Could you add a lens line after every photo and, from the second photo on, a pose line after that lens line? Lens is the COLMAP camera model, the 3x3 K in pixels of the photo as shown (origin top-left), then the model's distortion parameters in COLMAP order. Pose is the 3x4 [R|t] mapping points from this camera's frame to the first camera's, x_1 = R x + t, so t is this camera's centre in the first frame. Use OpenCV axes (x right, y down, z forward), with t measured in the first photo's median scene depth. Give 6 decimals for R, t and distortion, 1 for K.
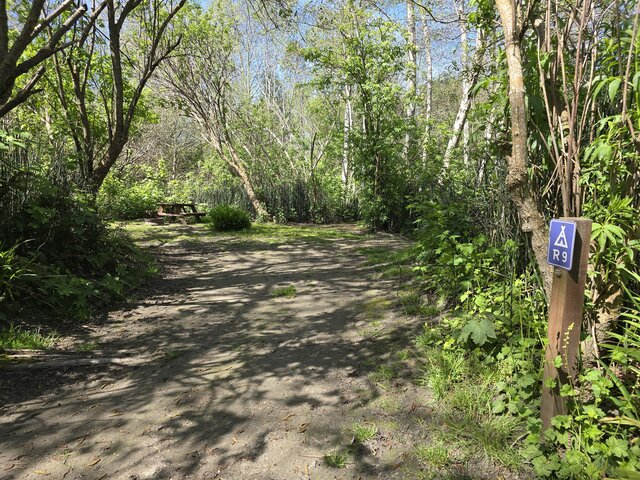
lens RADIAL K [[442.0, 0, 320.0], [0, 442.0, 240.0], [0, 0, 1]] dist [0.088234, -0.086088]
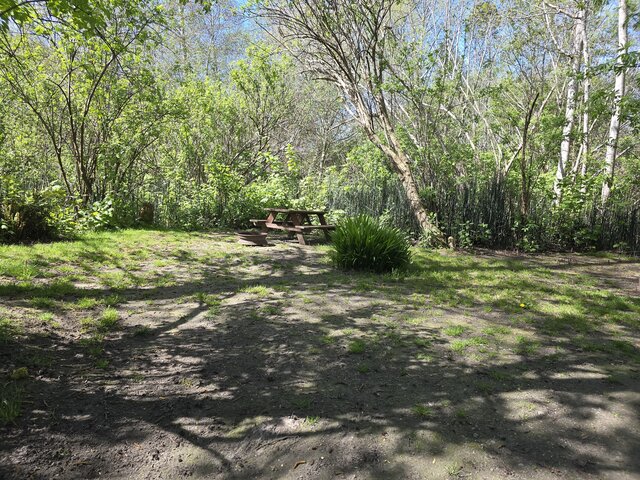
lens RADIAL K [[442.0, 0, 320.0], [0, 442.0, 240.0], [0, 0, 1]] dist [0.088234, -0.086088]
pose [[0.934386, 0.063840, -0.350495, -0.057531], [-0.066028, 0.997801, 0.005718, -0.041126], [0.350090, 0.017800, 0.936547, 0.379101]]
